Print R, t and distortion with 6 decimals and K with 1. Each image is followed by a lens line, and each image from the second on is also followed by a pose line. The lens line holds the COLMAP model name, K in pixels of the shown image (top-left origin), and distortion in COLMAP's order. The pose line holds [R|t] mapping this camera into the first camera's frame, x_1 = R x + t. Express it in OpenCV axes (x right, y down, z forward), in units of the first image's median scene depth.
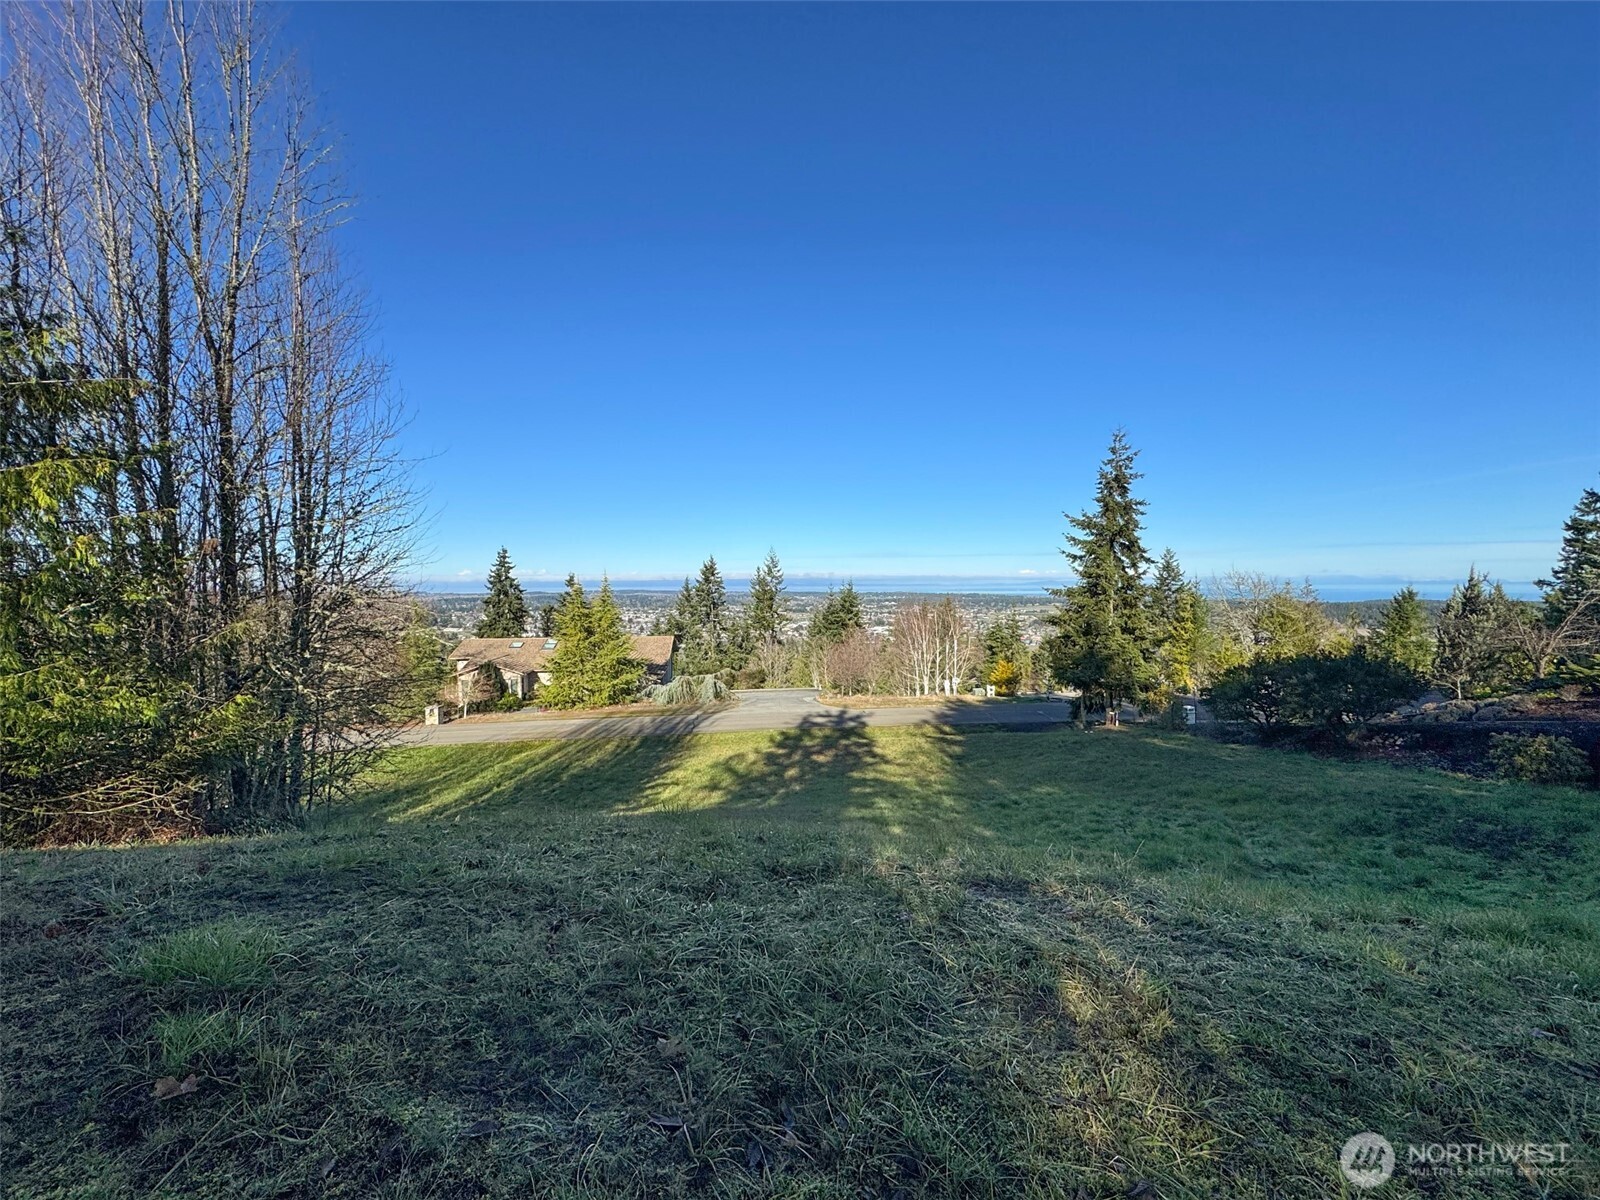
lens RADIAL K [[637.7, 0, 802.1], [0, 637.7, 594.7], [0, 0, 1]] dist [-0.003556, 0.001606]
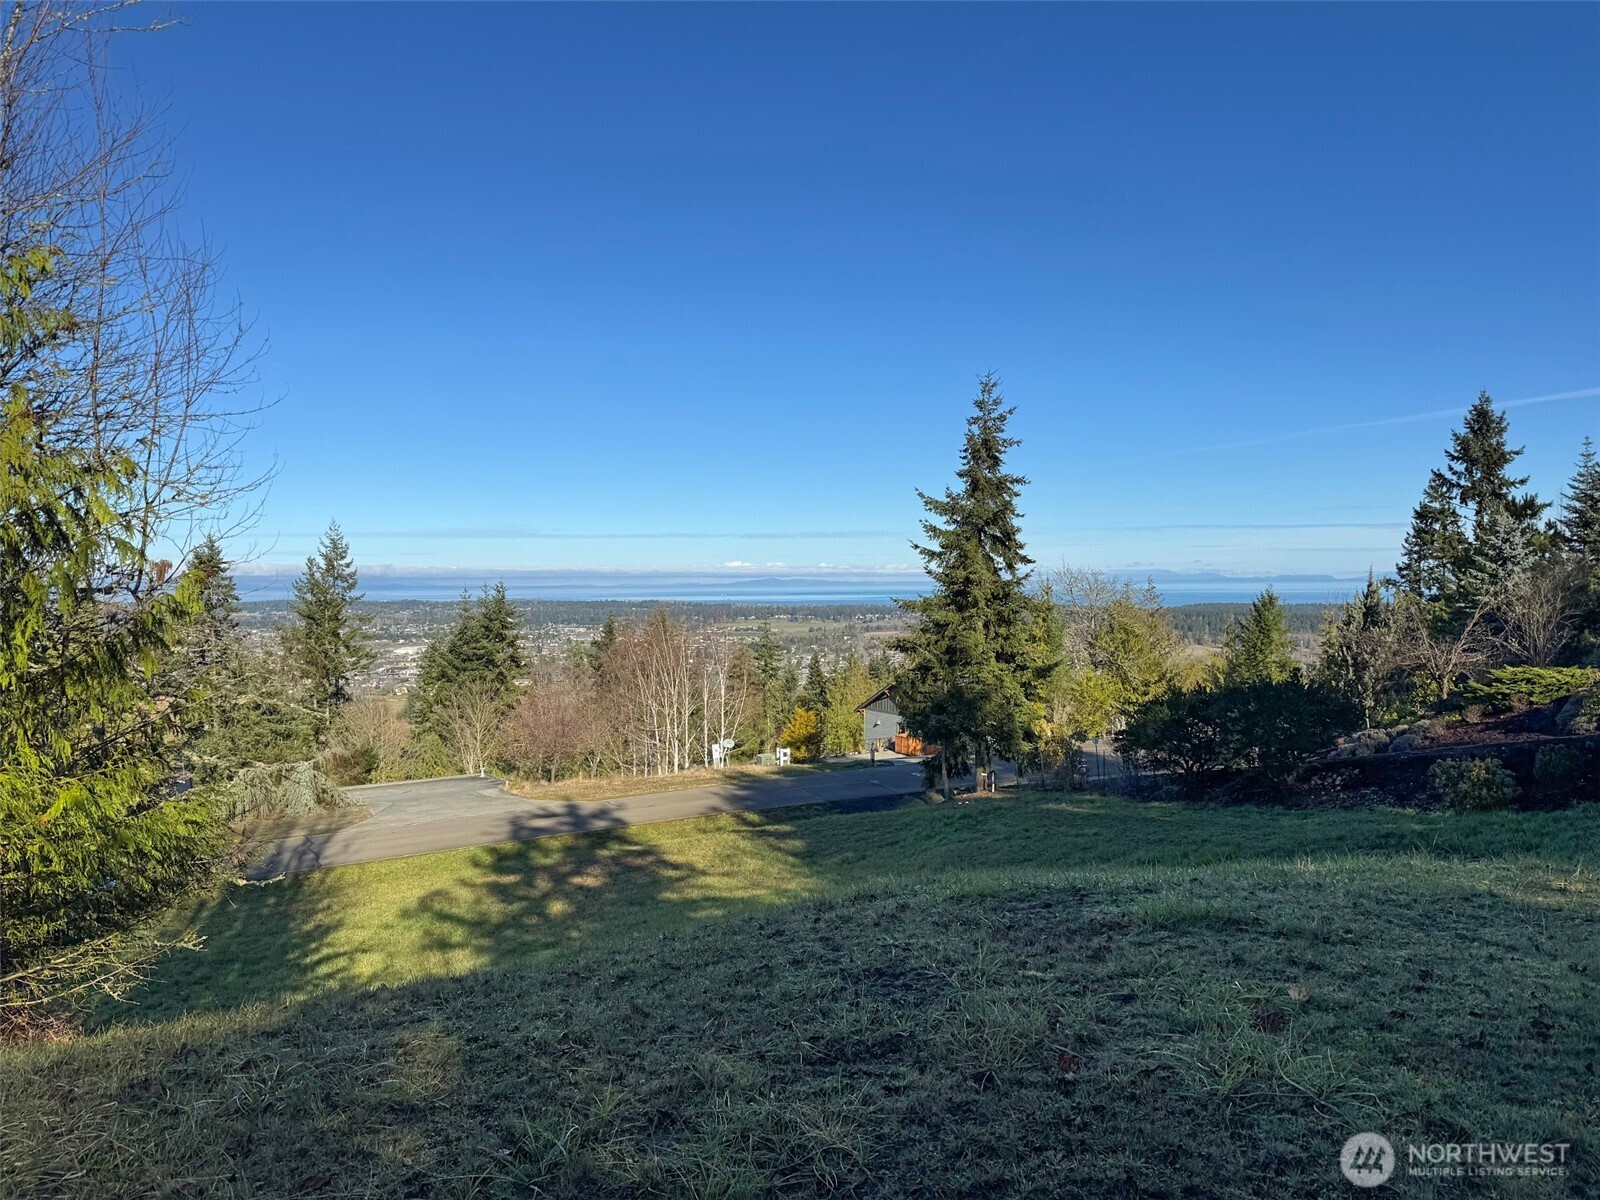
lens RADIAL K [[1097.6, 0, 804.4], [0, 1097.6, 587.3], [0, 0, 1]] dist [0.076143, -0.061056]
pose [[0.925621, -0.005899, 0.378405, -0.165481], [0.011707, 0.999846, -0.013050, -0.008777], [-0.378270, 0.016510, 0.925548, -0.064498]]
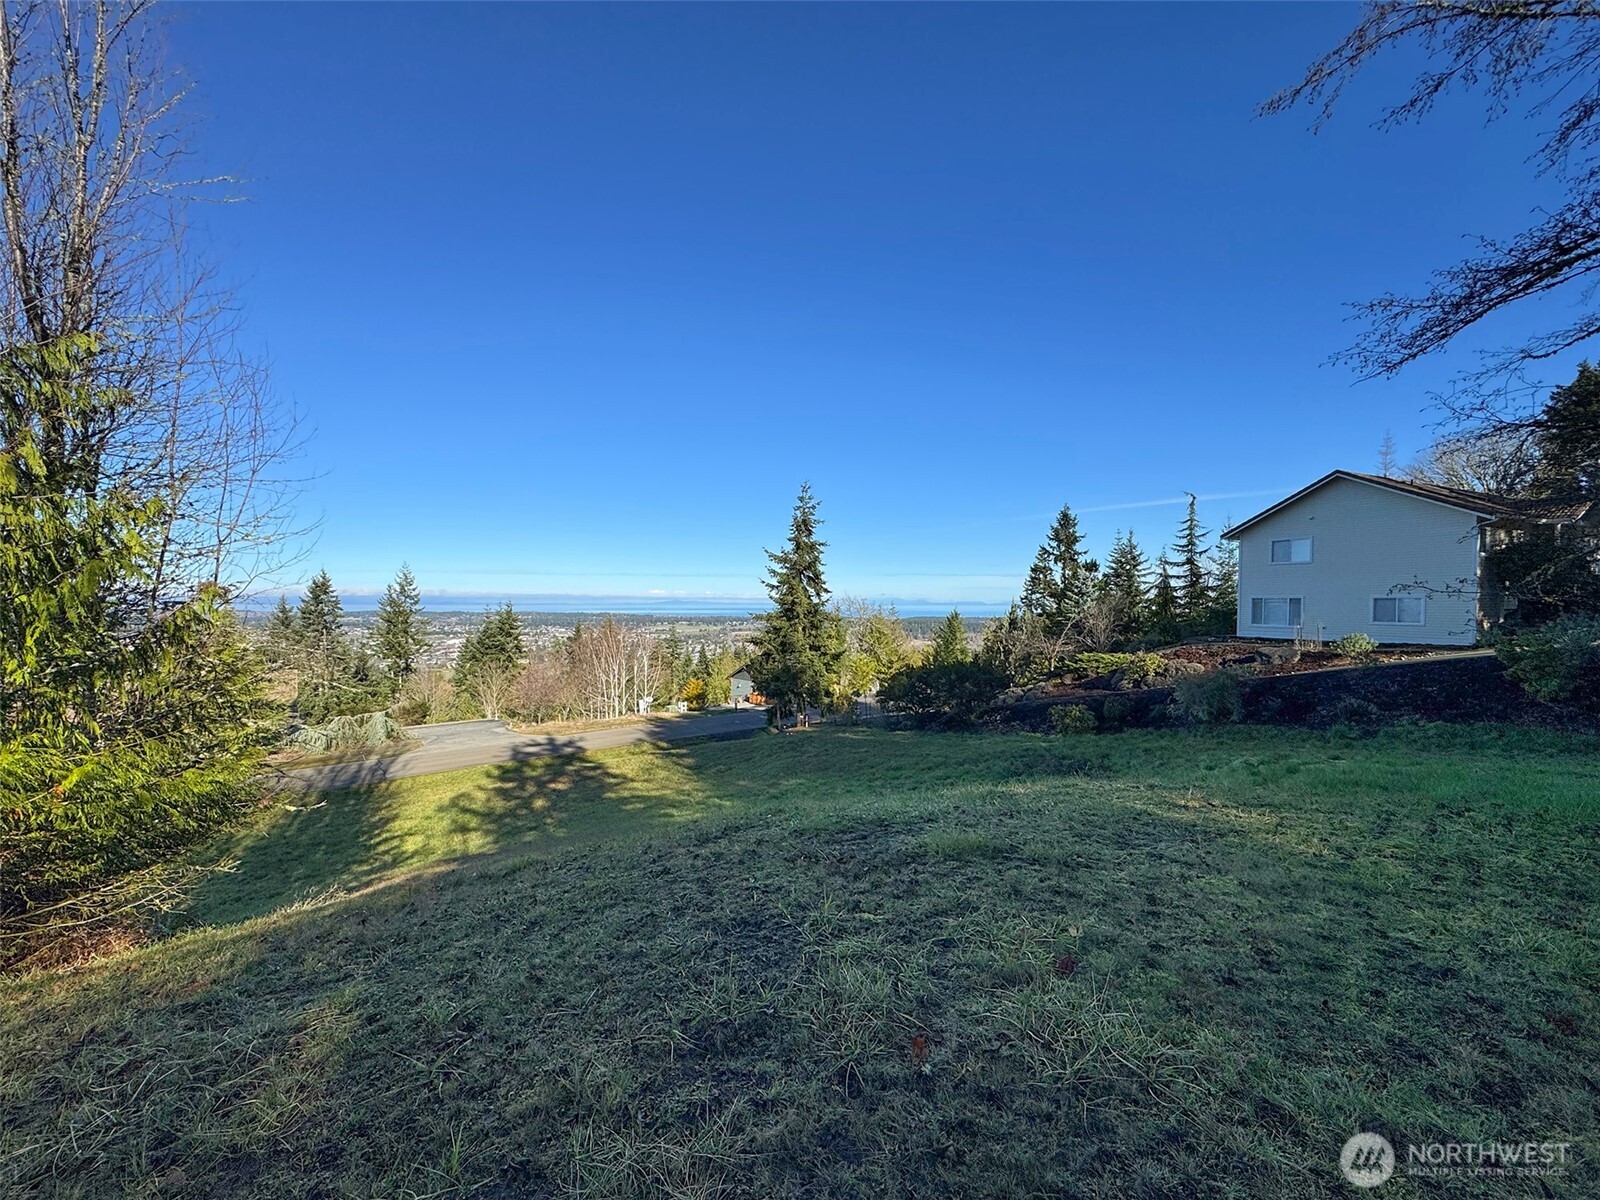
lens RADIAL K [[637.7, 0, 776.6], [0, 637.7, 610.1], [0, 0, 1]] dist [-0.003556, 0.001606]
pose [[0.871575, -0.000592, 0.490263, -0.149734], [0.003959, 0.999975, -0.005831, -0.009173], [-0.490247, 0.007023, 0.871555, -0.030212]]
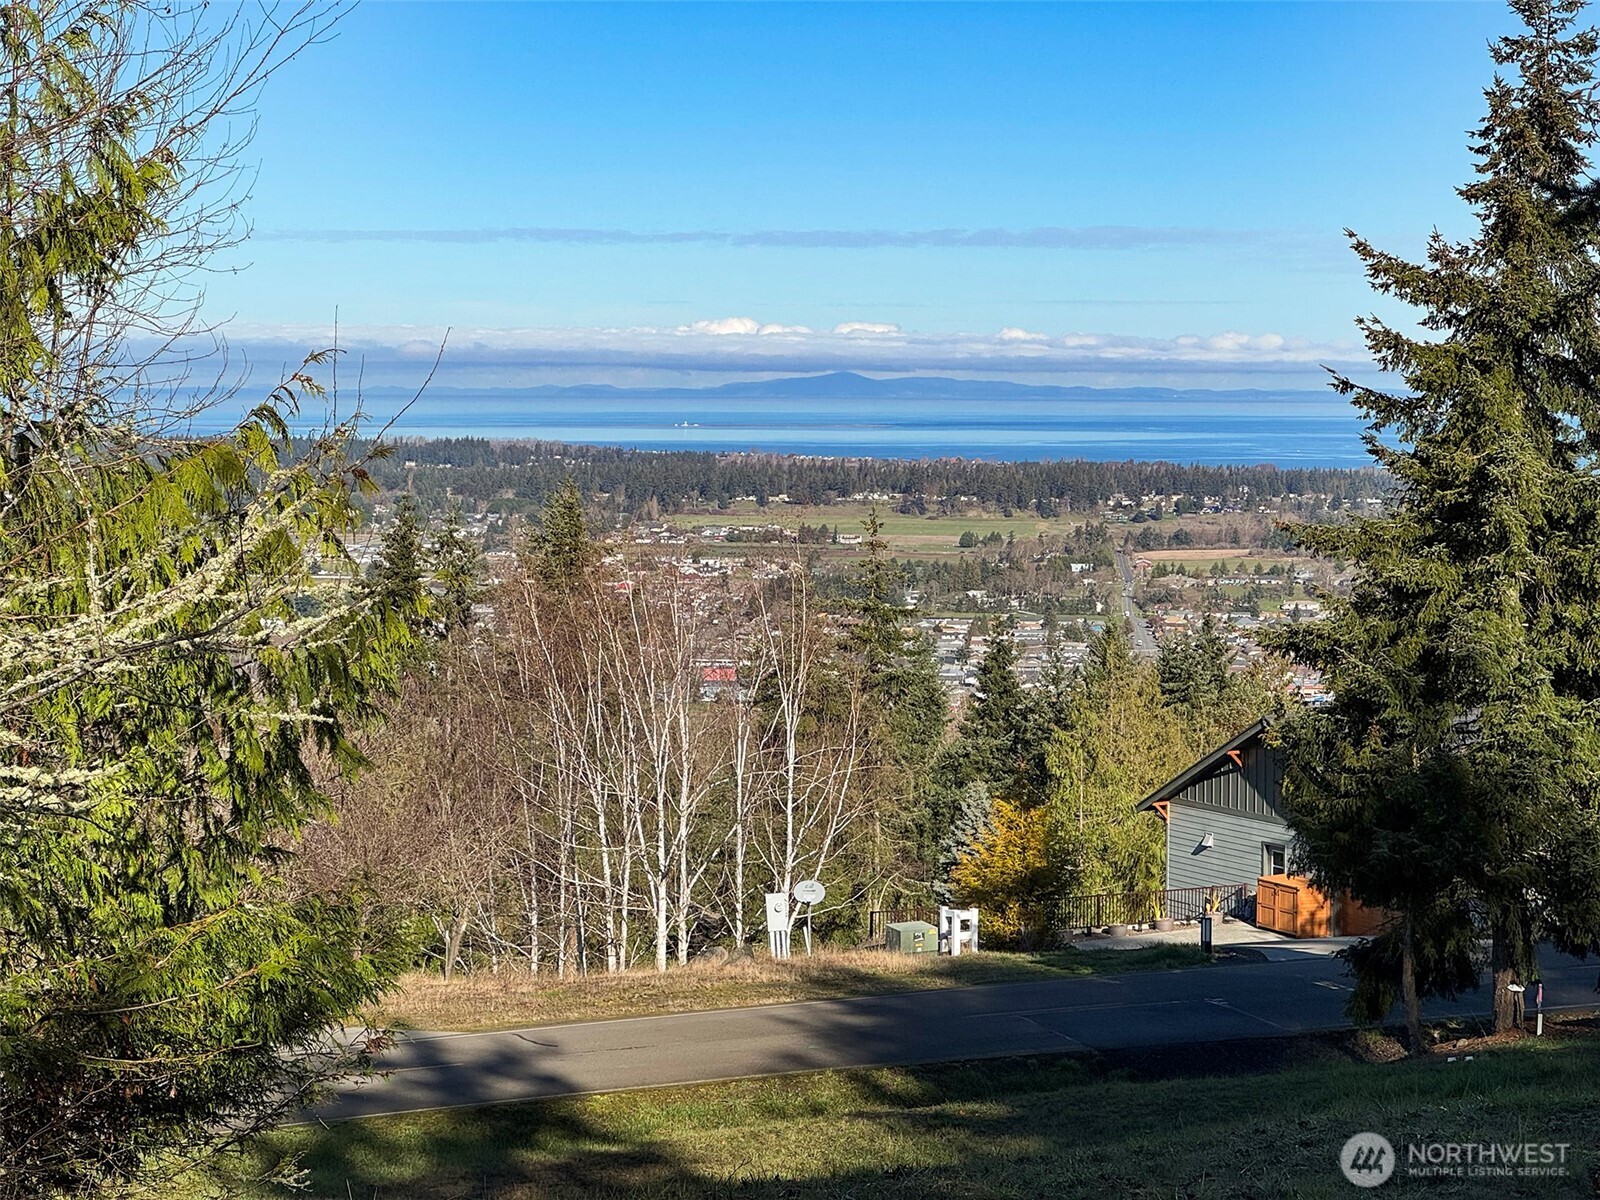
lens RADIAL K [[3408.0, 0, 739.5], [0, 3408.0, 547.2], [0, 0, 1]] dist [0.115766, 0.000000]
pose [[0.947794, -0.005205, 0.318840, -0.292434], [-0.003417, 0.999644, 0.026476, -0.038721], [-0.318864, -0.026184, 0.947439, -0.271482]]
